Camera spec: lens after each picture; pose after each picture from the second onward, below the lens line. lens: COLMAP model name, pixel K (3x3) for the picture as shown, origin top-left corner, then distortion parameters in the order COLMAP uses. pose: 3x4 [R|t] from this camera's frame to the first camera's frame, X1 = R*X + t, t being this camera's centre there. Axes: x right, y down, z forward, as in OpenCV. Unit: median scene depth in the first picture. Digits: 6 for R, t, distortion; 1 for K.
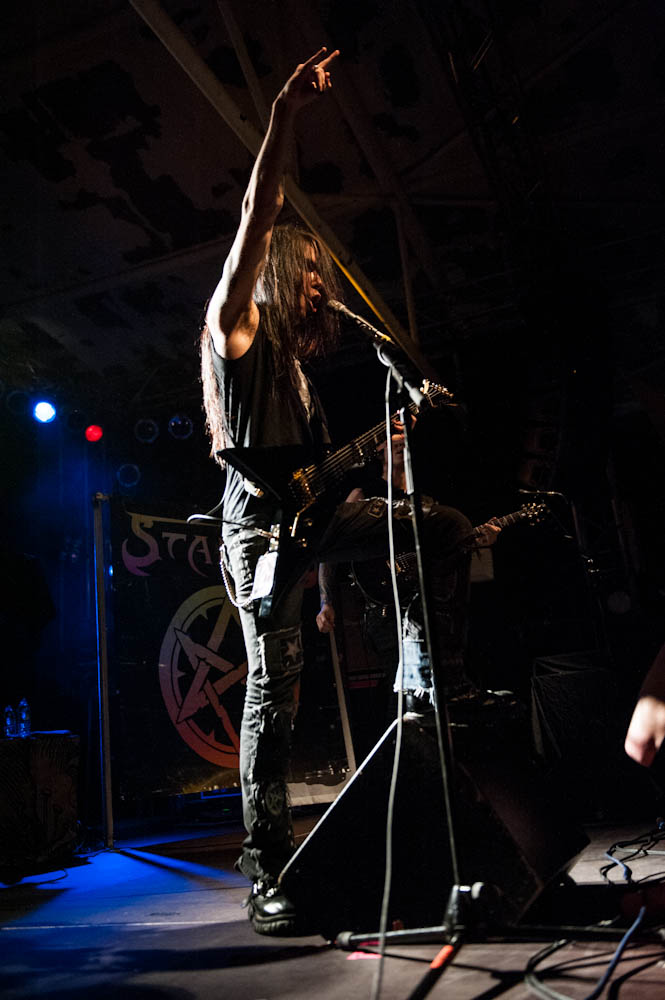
lens RADIAL K [[905.1, 0, 332.5], [0, 905.1, 500.0], [0, 0, 1]] dist [-0.001740, 0.003026]
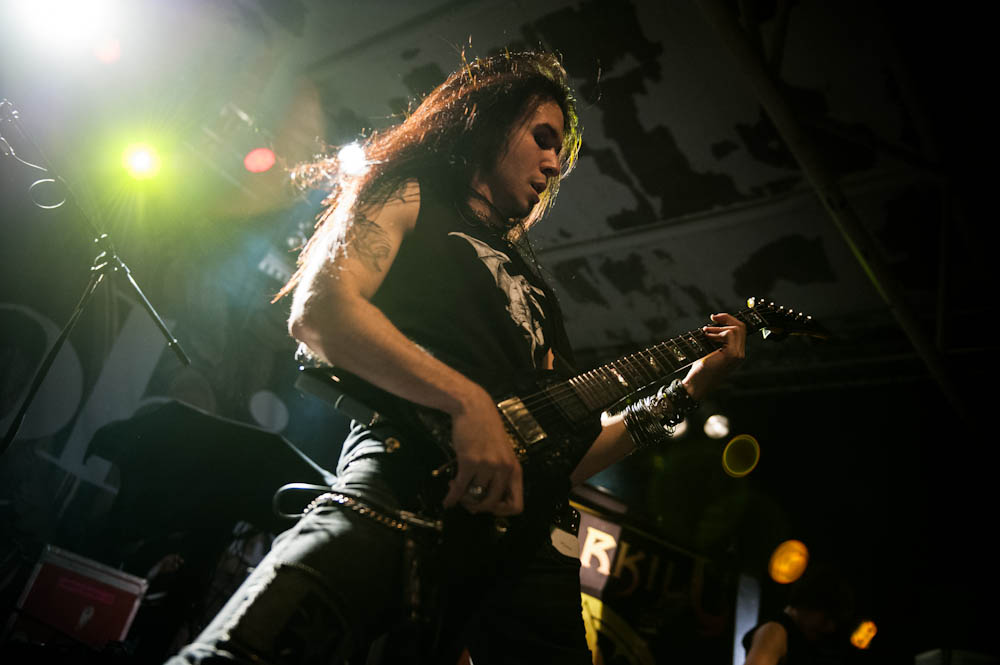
lens RADIAL K [[941.1, 0, 500.0], [0, 941.1, 332.5], [0, 0, 1]] dist [0.033970, -0.012831]
pose [[0.902803, 0.153080, -0.401887, 0.102714], [-0.241802, 0.953484, -0.180002, 0.048485], [0.355638, 0.259684, 0.897823, 0.243200]]
